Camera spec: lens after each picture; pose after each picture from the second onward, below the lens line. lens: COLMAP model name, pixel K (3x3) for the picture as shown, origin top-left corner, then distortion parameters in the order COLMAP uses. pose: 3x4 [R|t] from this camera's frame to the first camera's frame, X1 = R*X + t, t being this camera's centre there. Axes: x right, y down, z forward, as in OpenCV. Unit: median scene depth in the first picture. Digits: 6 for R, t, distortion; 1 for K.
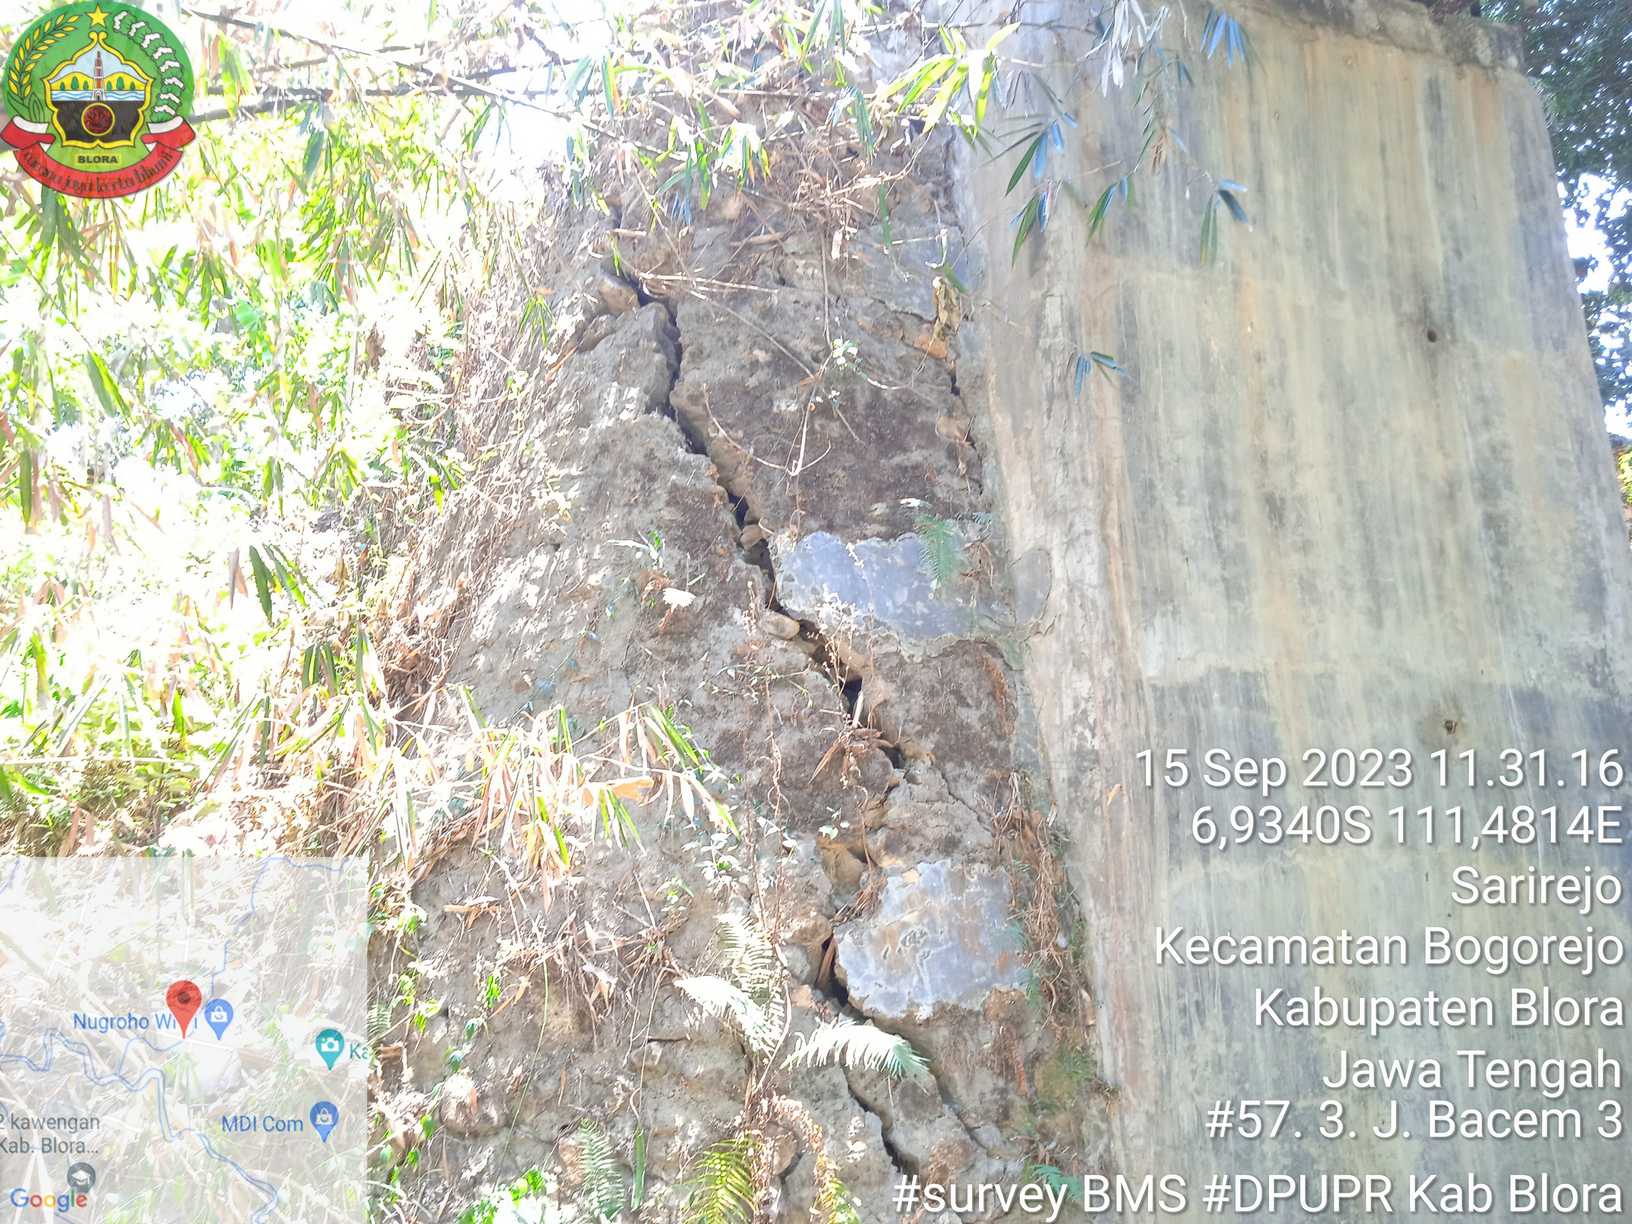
lens RADIAL K [[1327.4, 0, 816.0], [0, 1327.4, 612.0], [0, 0, 1]] dist [0.055964, -0.071182]
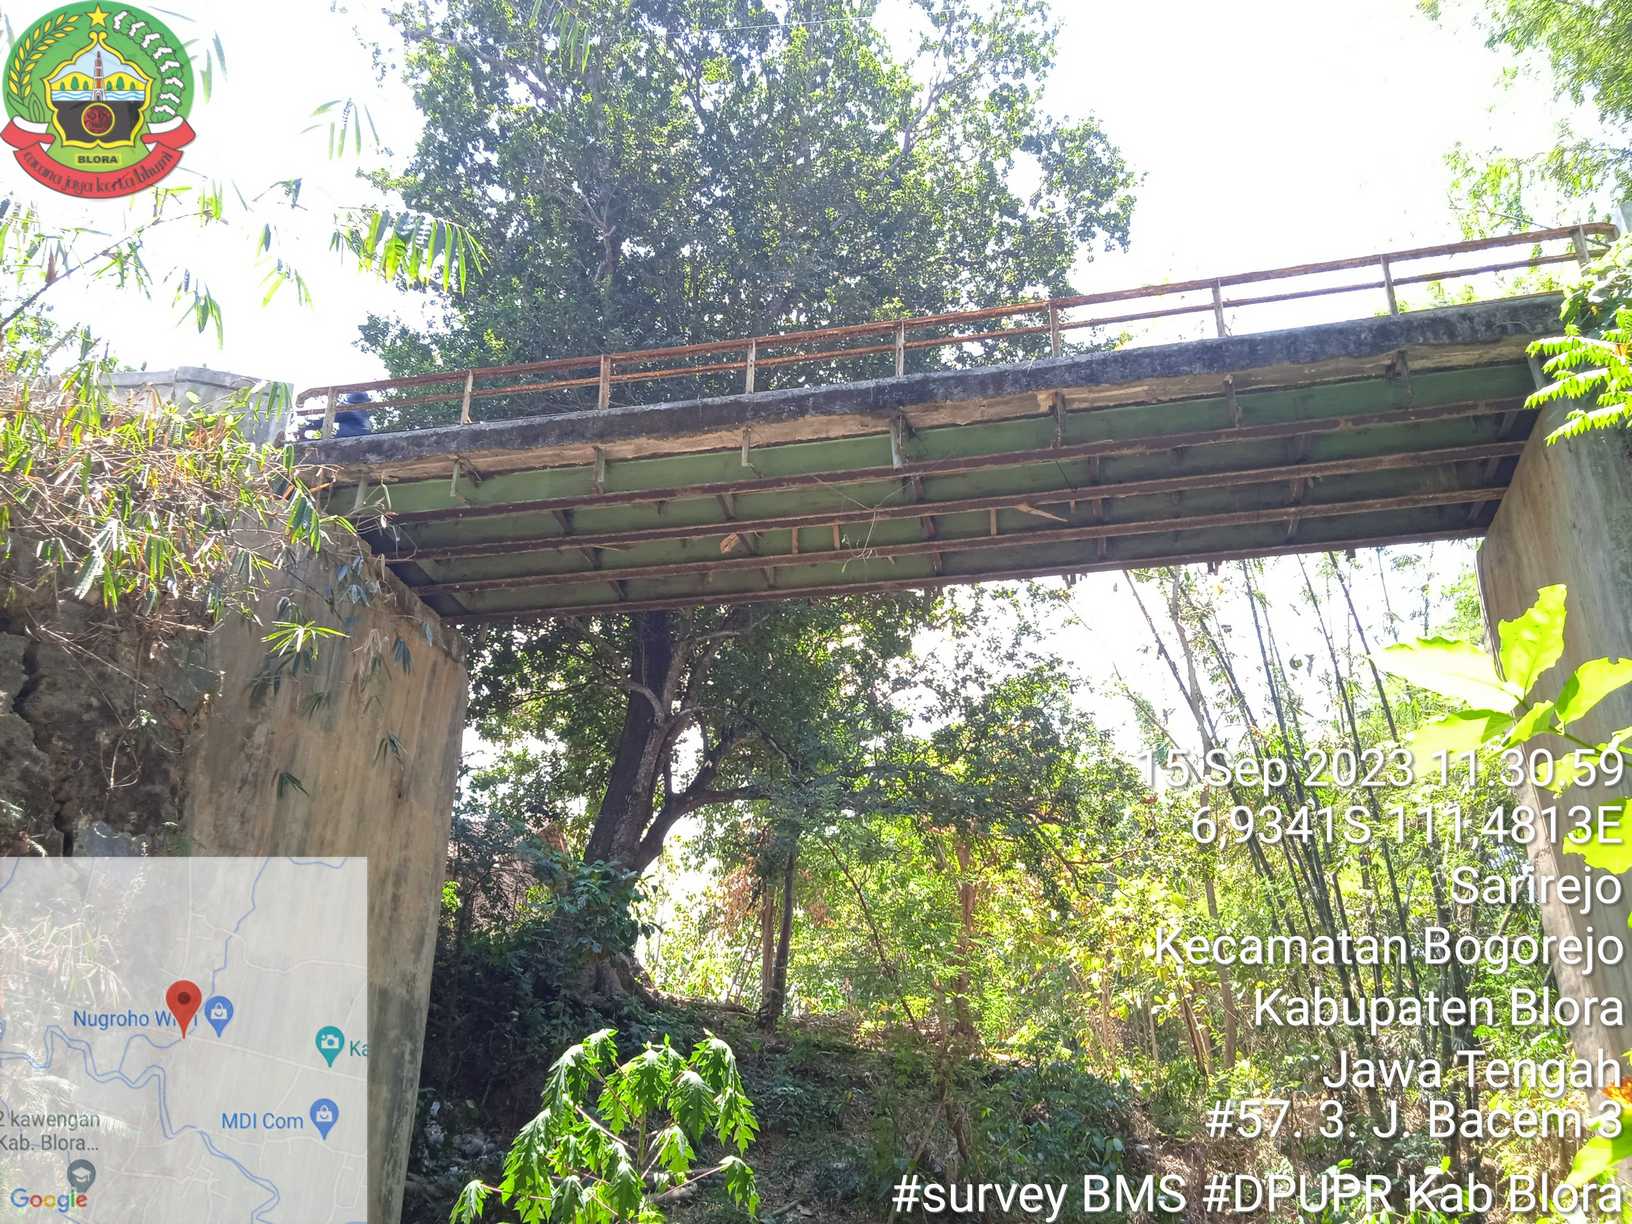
lens RADIAL K [[1327.4, 0, 816.0], [0, 1327.4, 612.0], [0, 0, 1]] dist [0.055964, -0.071182]
pose [[0.537968, 0.388168, 0.748275, -0.867978], [-0.240447, 0.921454, -0.305137, -0.005175], [-0.807945, -0.015767, 0.589047, -0.706993]]
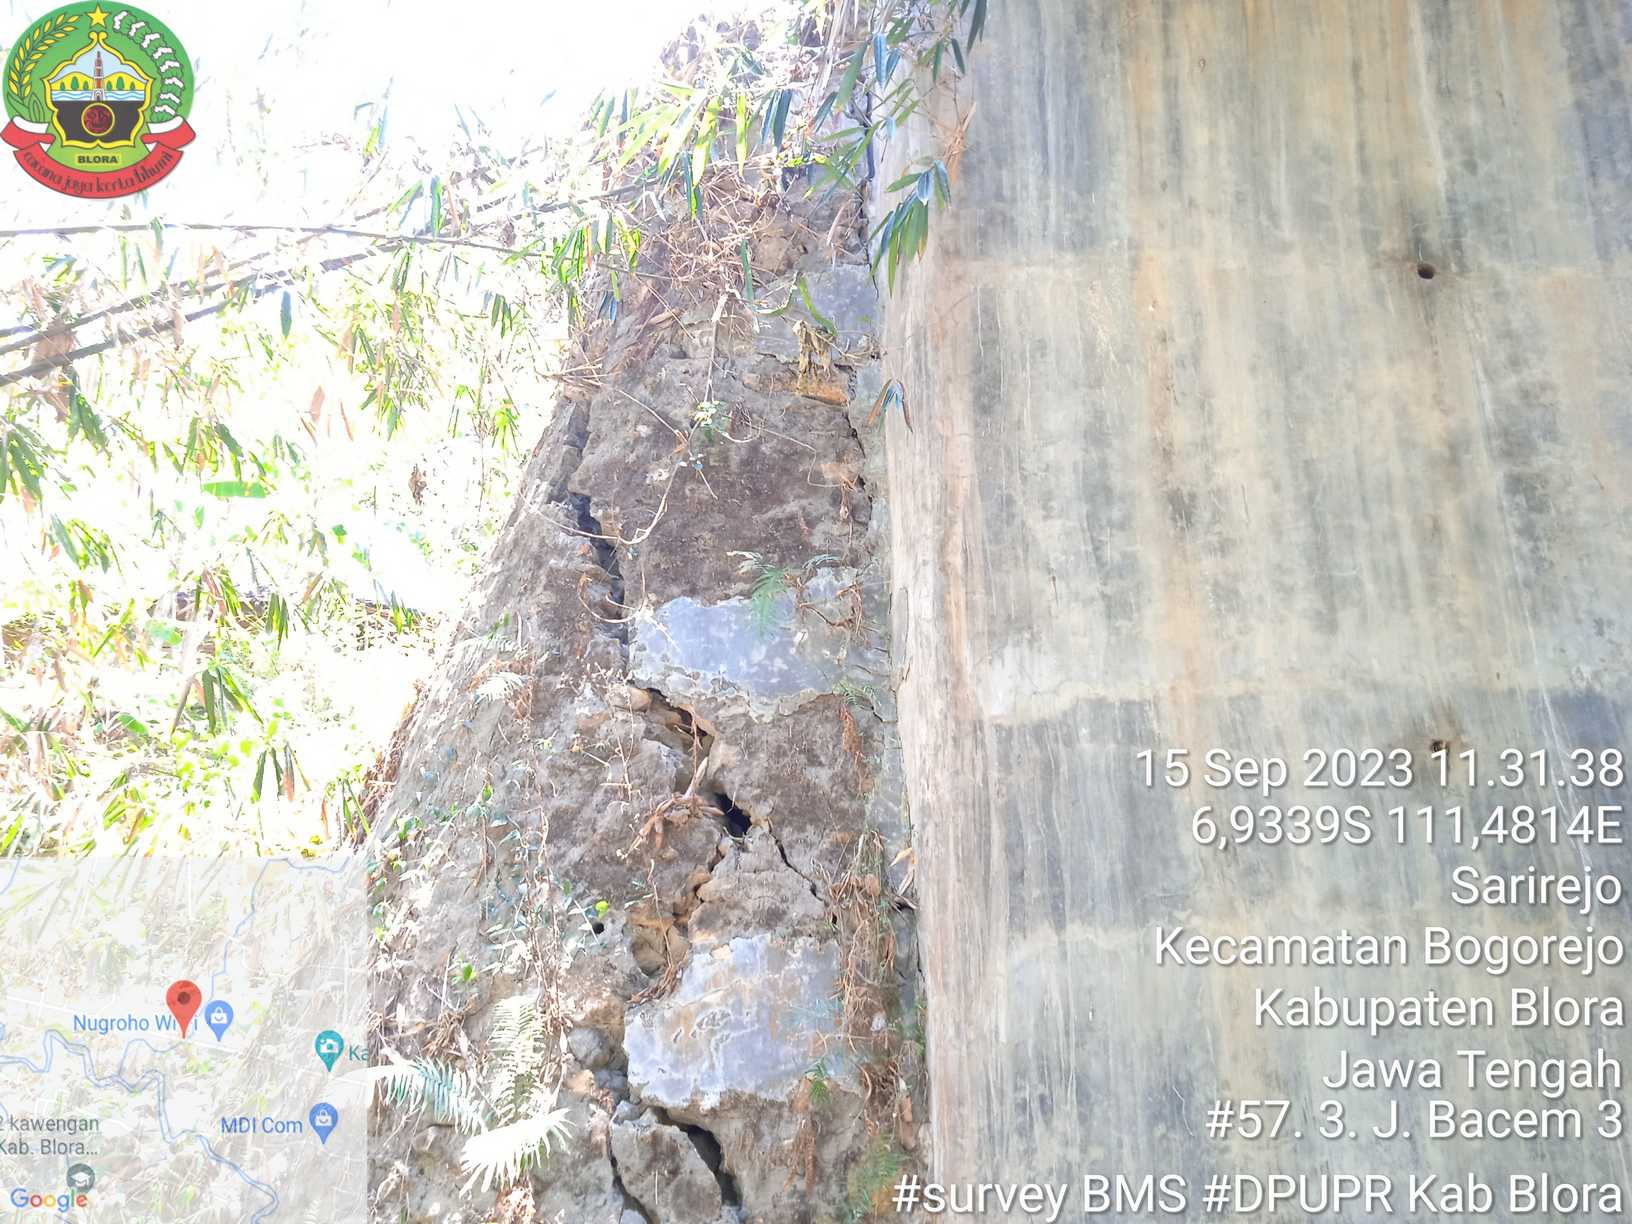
lens RADIAL K [[1327.4, 0, 816.0], [0, 1327.4, 612.0], [0, 0, 1]] dist [0.055964, -0.071182]
pose [[0.923282, -0.115258, -0.366423, 0.444307], [0.086635, 0.991826, -0.093680, 0.049496], [0.374225, 0.054748, 0.925720, 0.133978]]
